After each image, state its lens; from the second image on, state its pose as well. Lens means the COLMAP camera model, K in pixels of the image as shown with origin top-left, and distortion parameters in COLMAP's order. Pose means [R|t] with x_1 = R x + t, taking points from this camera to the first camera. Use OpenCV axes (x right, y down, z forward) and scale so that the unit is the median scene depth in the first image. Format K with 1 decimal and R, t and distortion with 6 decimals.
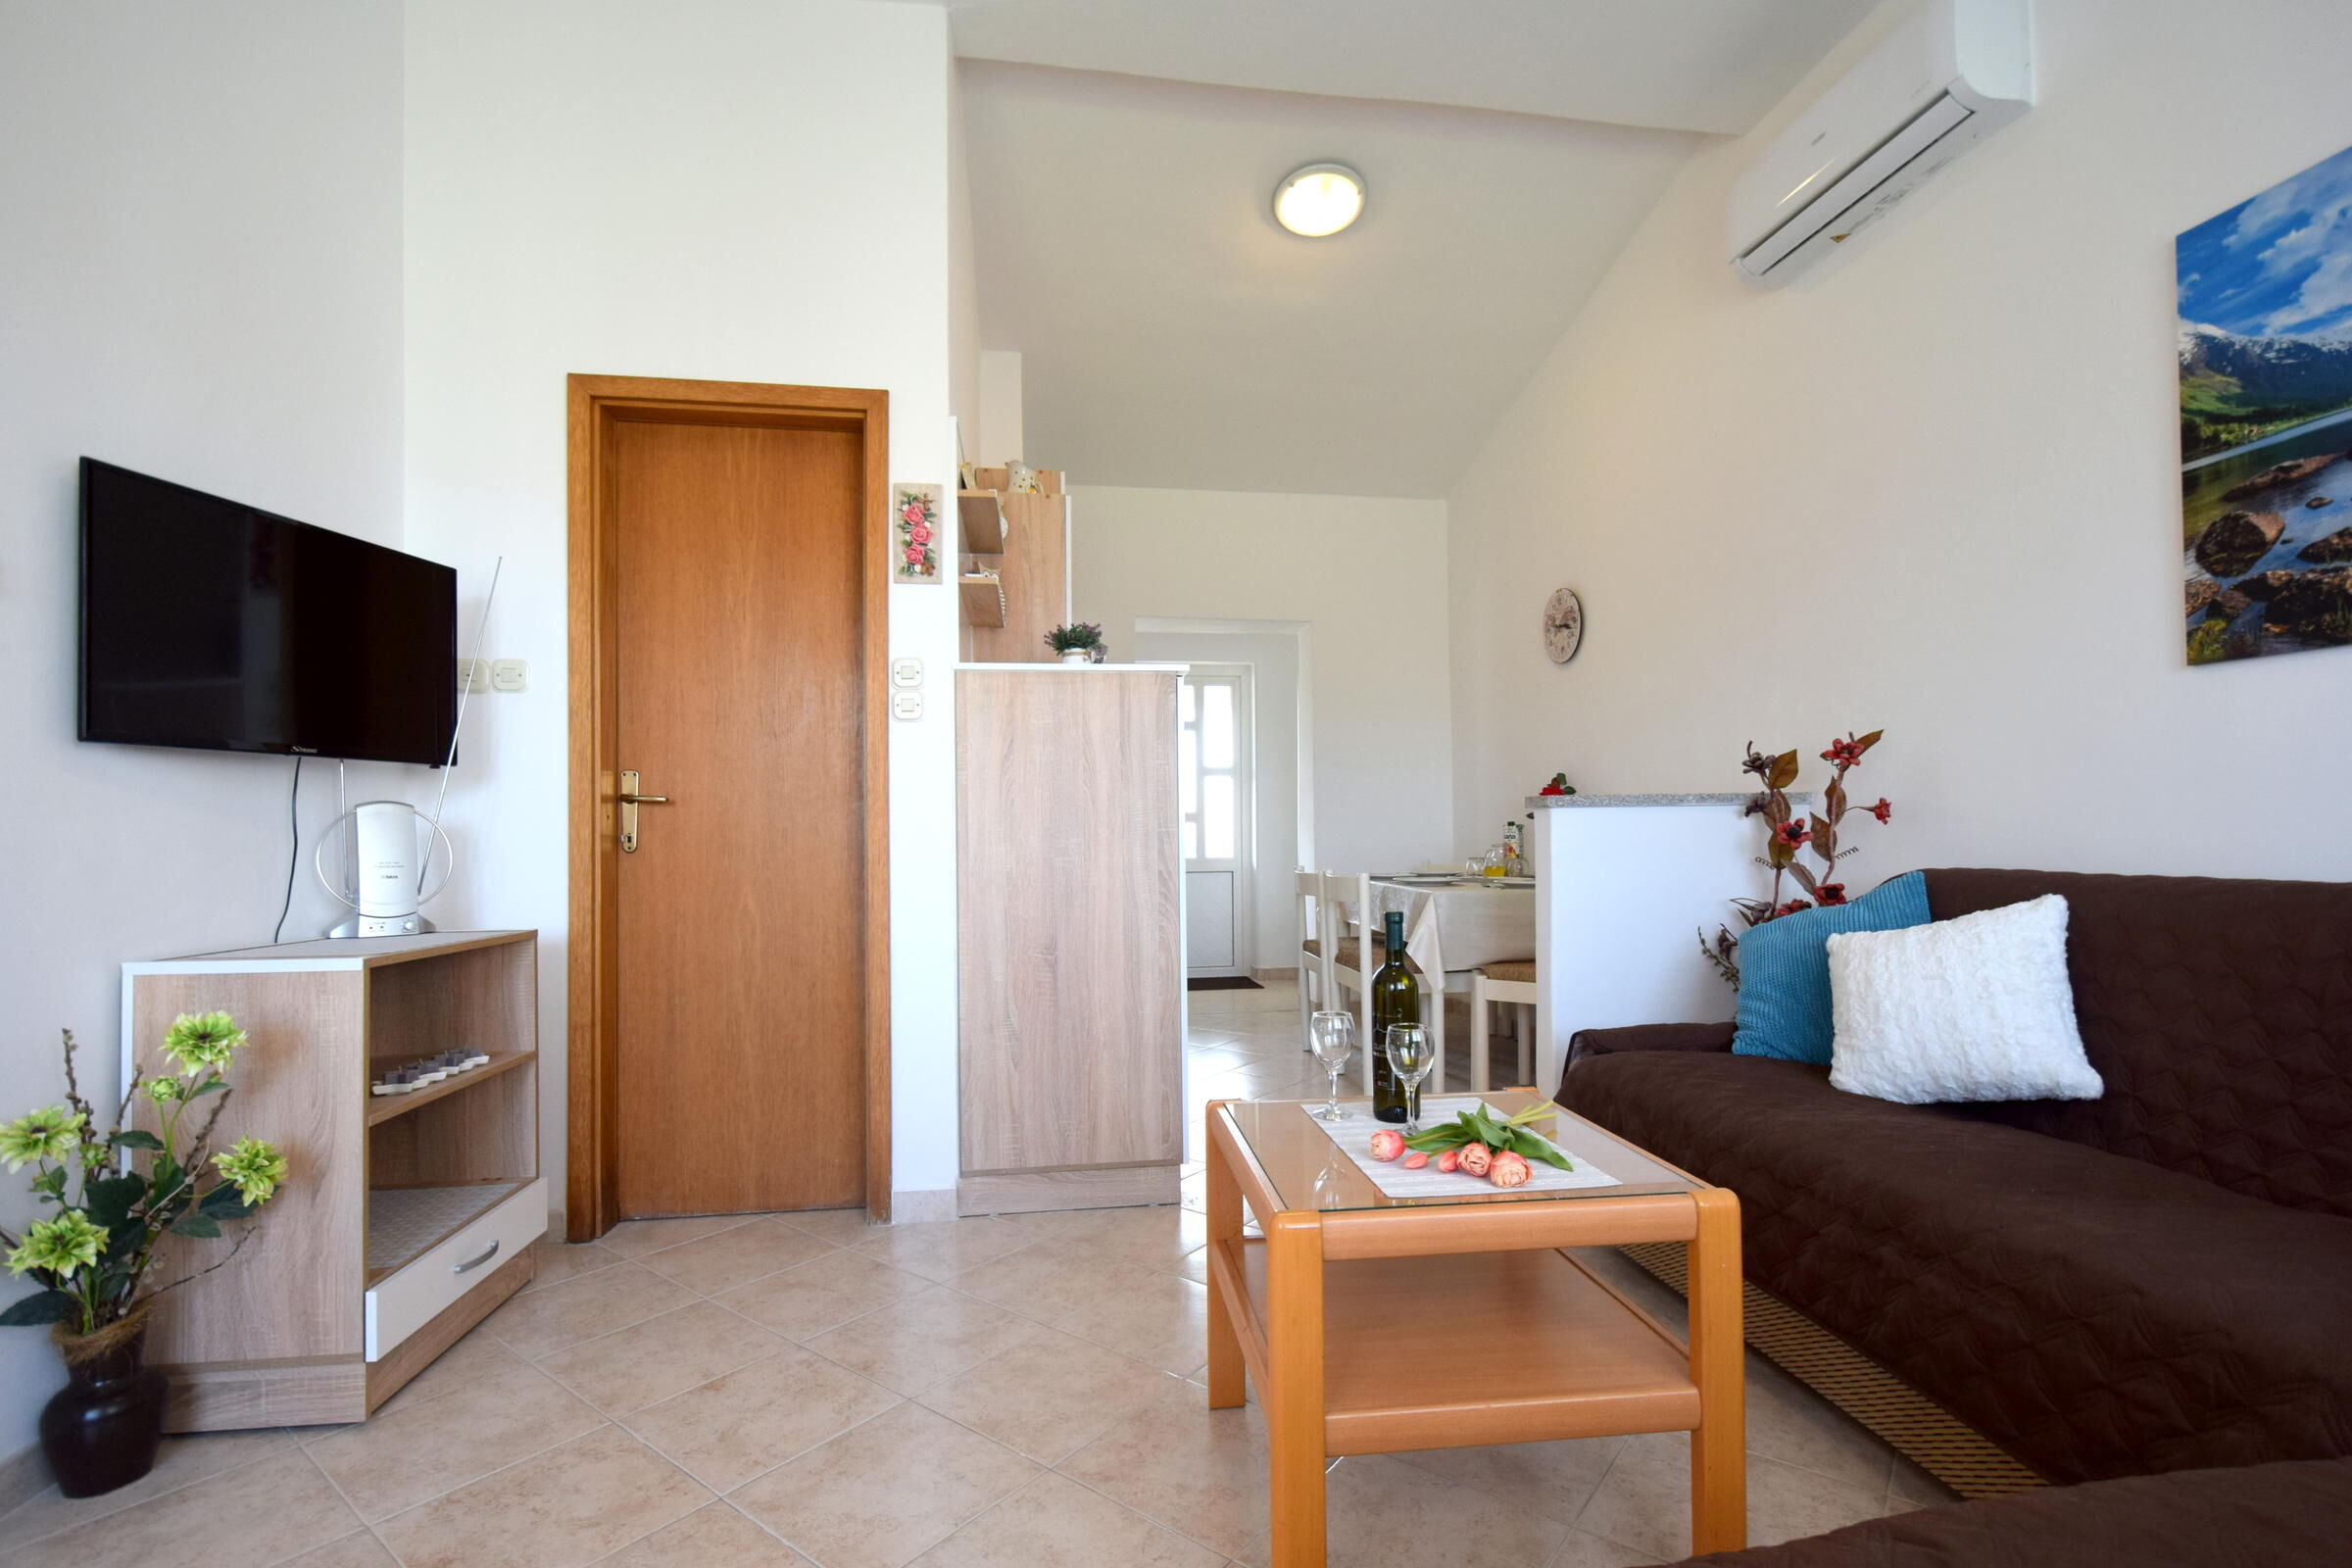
lens RADIAL K [[1065.9, 0, 1185.9], [0, 1065.9, 820.5], [0, 0, 1]] dist [0.003570, -0.005879]
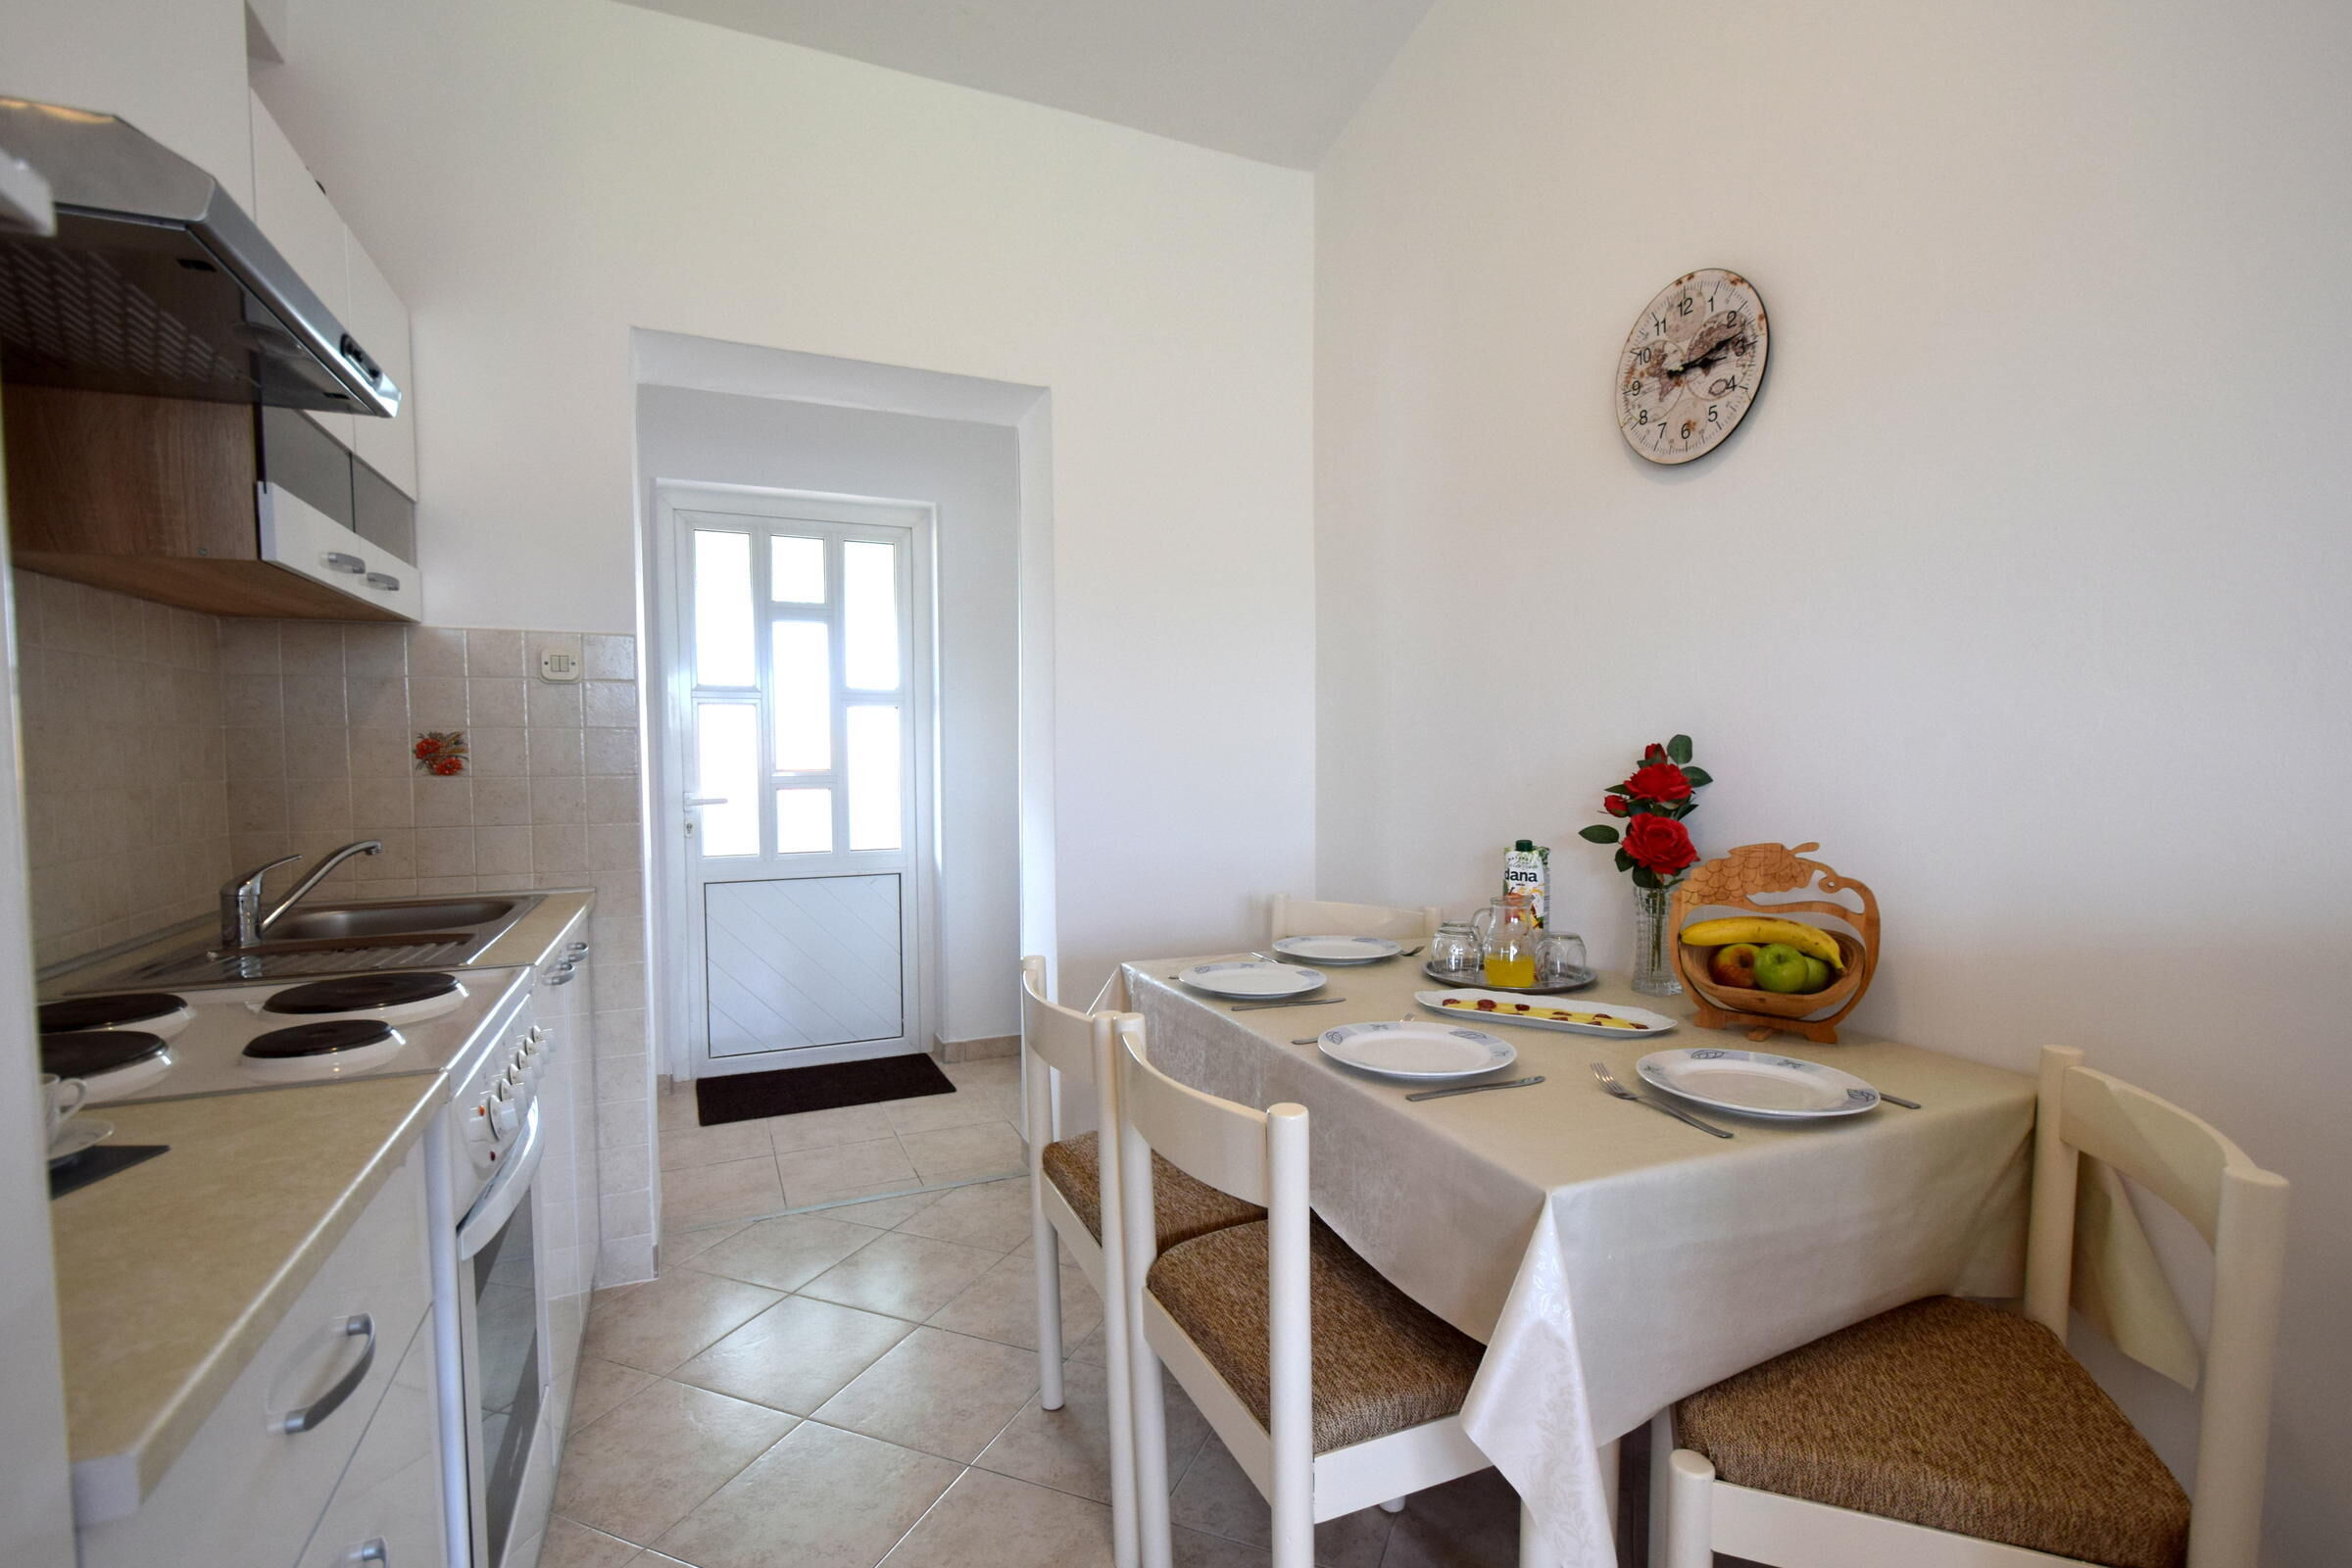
lens RADIAL K [[1086.3, 0, 1185.5], [0, 1086.3, 815.1], [0, 0, 1]] dist [0.011131, -0.010469]
pose [[0.963609, -0.009115, 0.267158, 0.122132], [-0.009579, 0.997599, 0.068586, -0.086295], [-0.267142, -0.068649, 0.961209, 1.377821]]
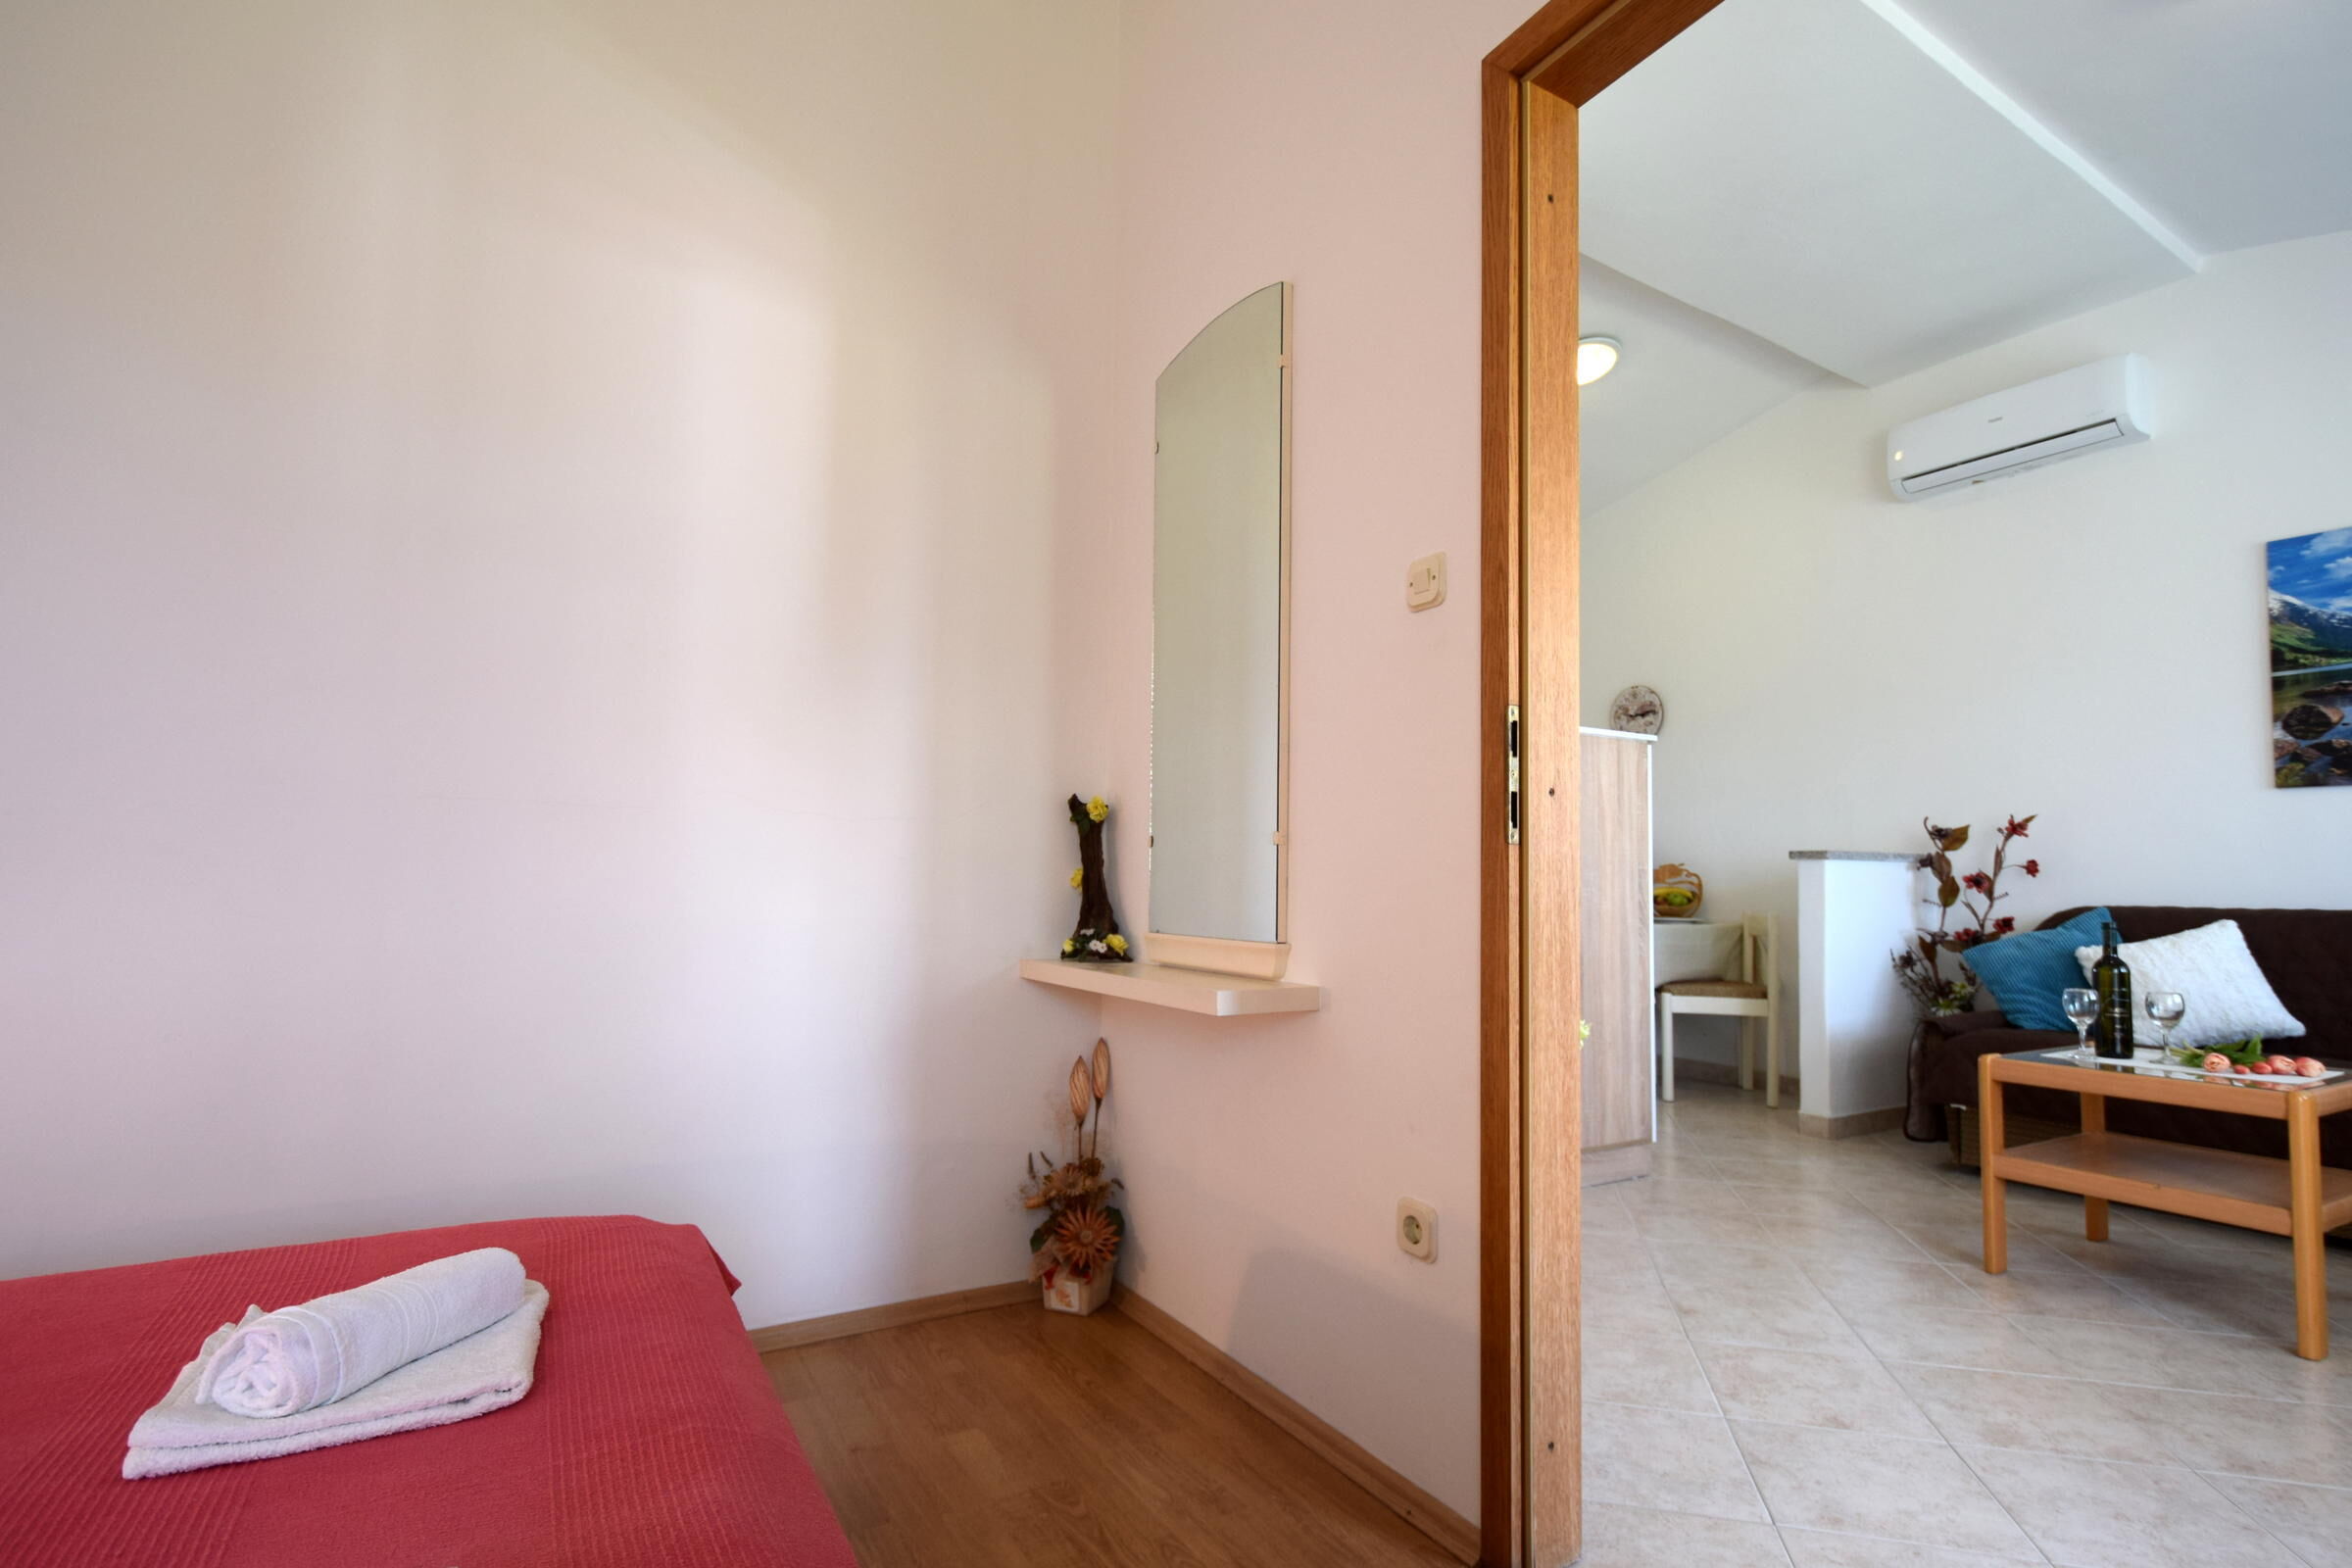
lens RADIAL K [[1107.6, 0, 1185.5], [0, 1107.6, 821.9], [0, 0, 1]] dist [0.010536, -0.009476]
pose [[0.920296, 0.044454, 0.388689, -1.358643], [-0.026673, 0.998341, -0.051027, 0.048027], [-0.390312, 0.036592, 0.919955, 0.033046]]
